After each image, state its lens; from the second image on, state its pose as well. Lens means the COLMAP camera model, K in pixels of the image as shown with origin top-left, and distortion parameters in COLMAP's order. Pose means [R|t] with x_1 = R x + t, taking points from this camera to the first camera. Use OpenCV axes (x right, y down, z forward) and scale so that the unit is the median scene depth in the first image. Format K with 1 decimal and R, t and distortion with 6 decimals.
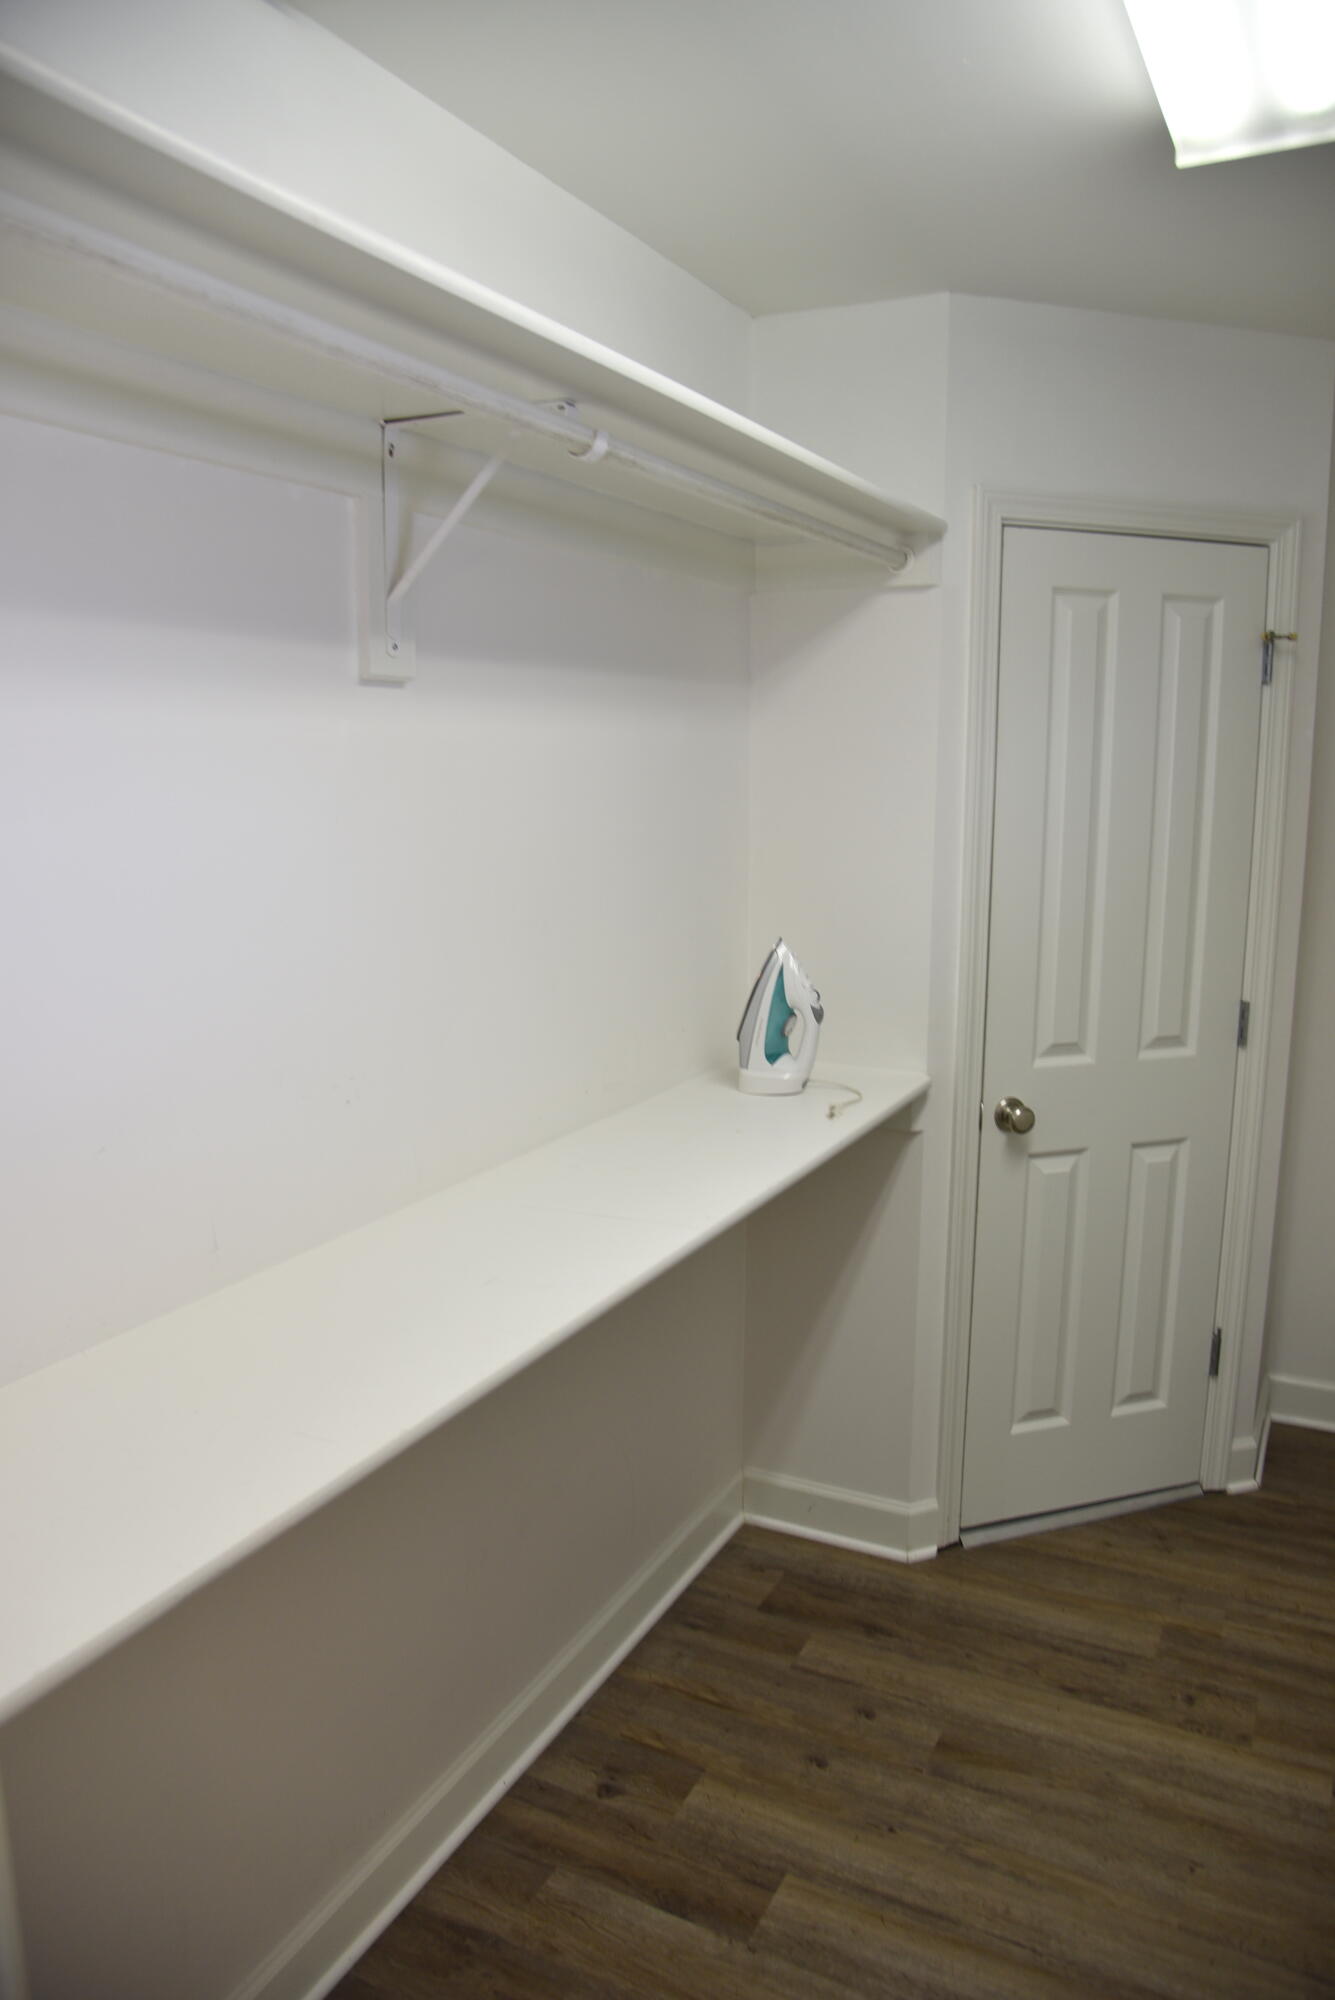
lens RADIAL K [[1418.6, 0, 679.6], [0, 1418.6, 998.6], [0, 0, 1]] dist [-0.093877, 0.070313]
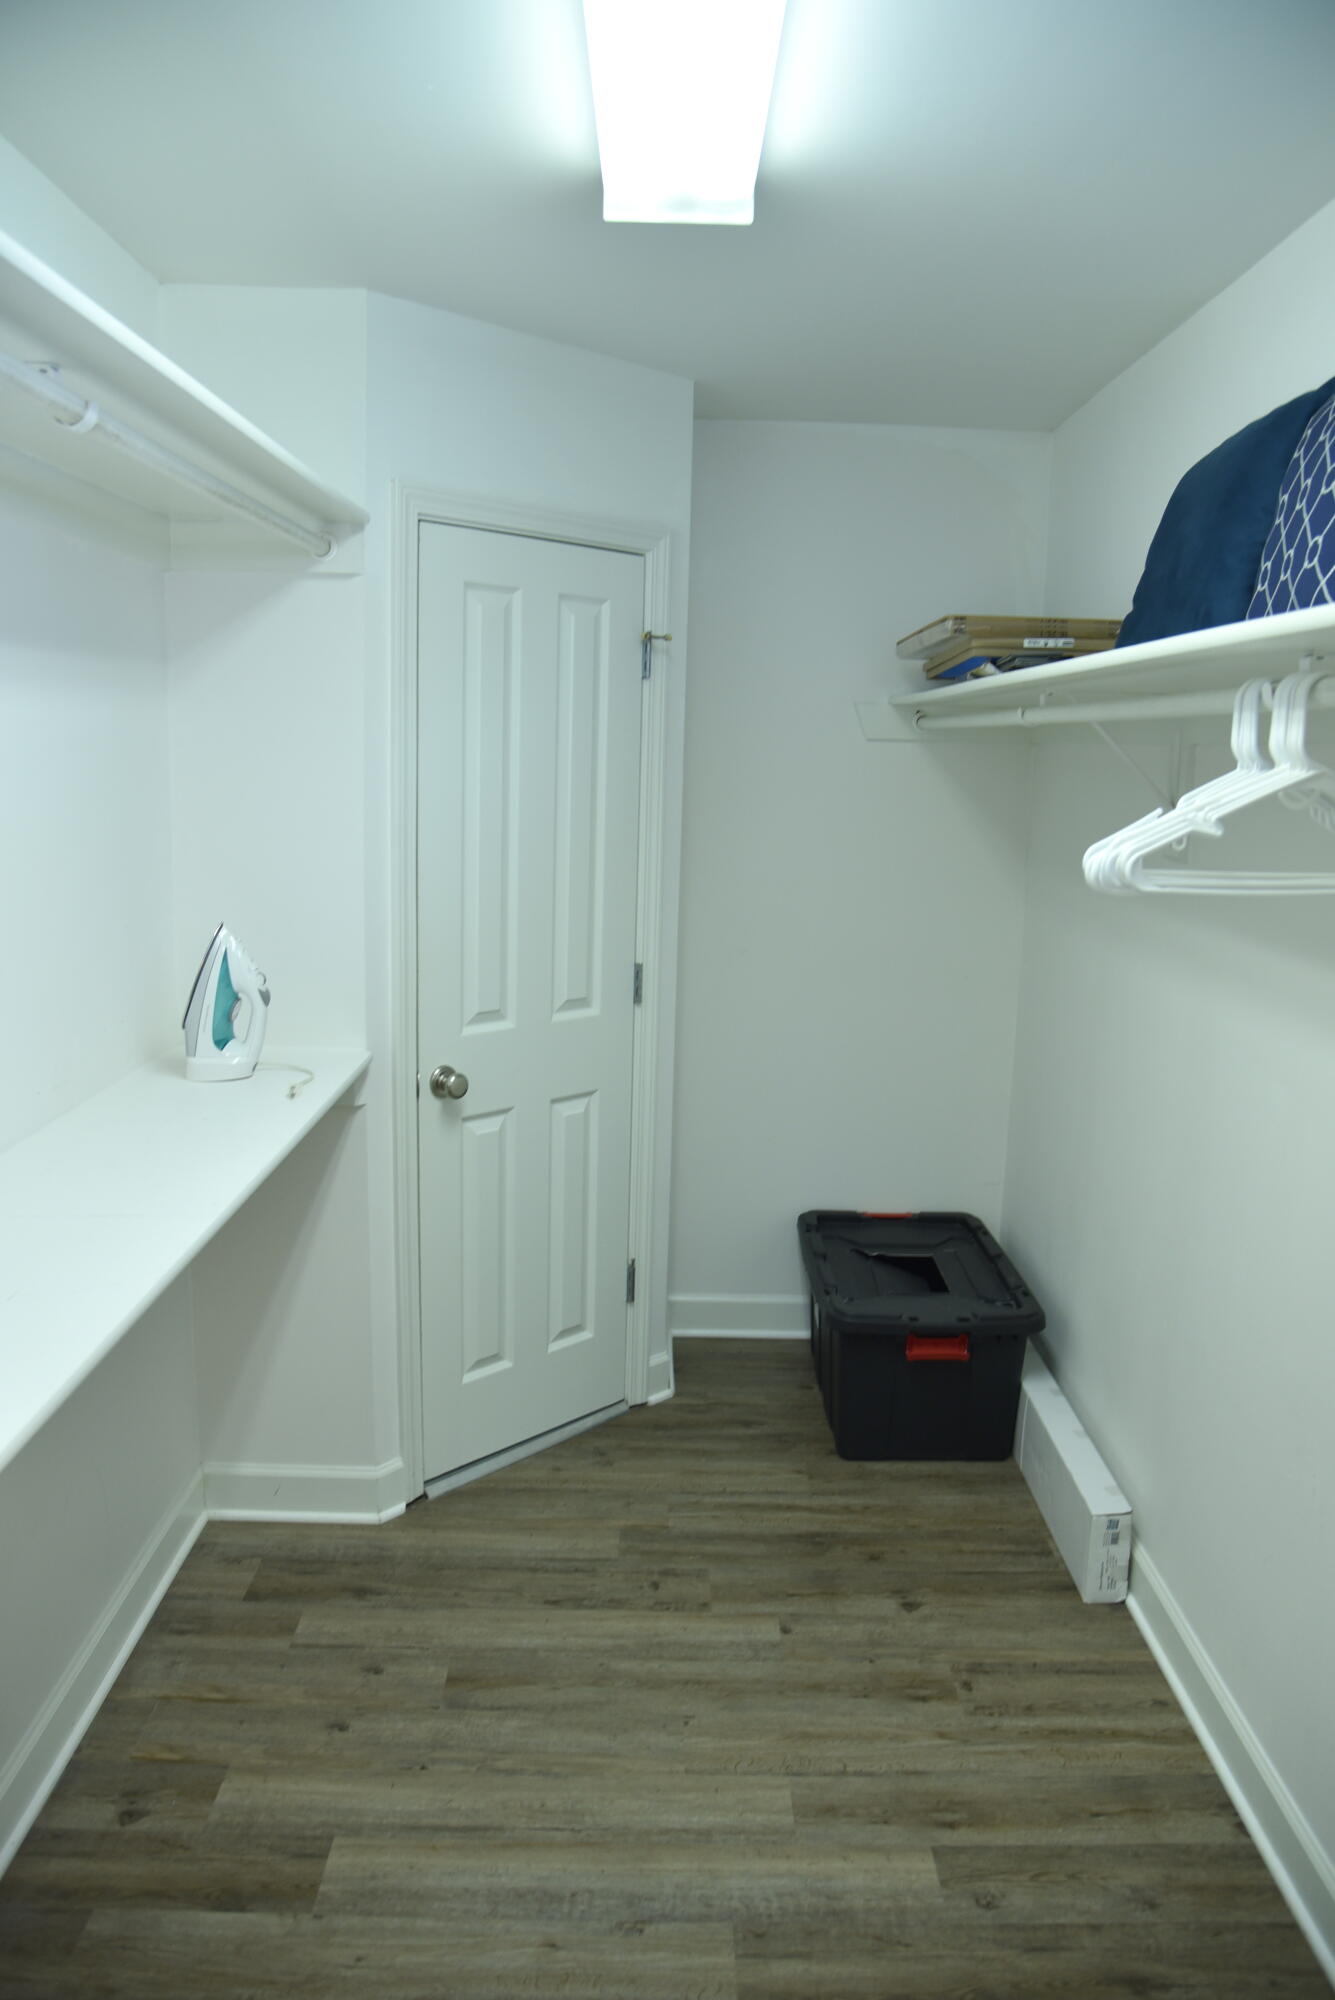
lens RADIAL K [[1418.6, 0, 675.4], [0, 1418.6, 994.3], [0, 0, 1]] dist [-0.093877, 0.070313]
pose [[0.887282, -0.059266, 0.457403, -0.099732], [0.053453, 0.998241, 0.025653, -0.001019], [-0.458119, 0.001689, 0.888889, -0.018287]]
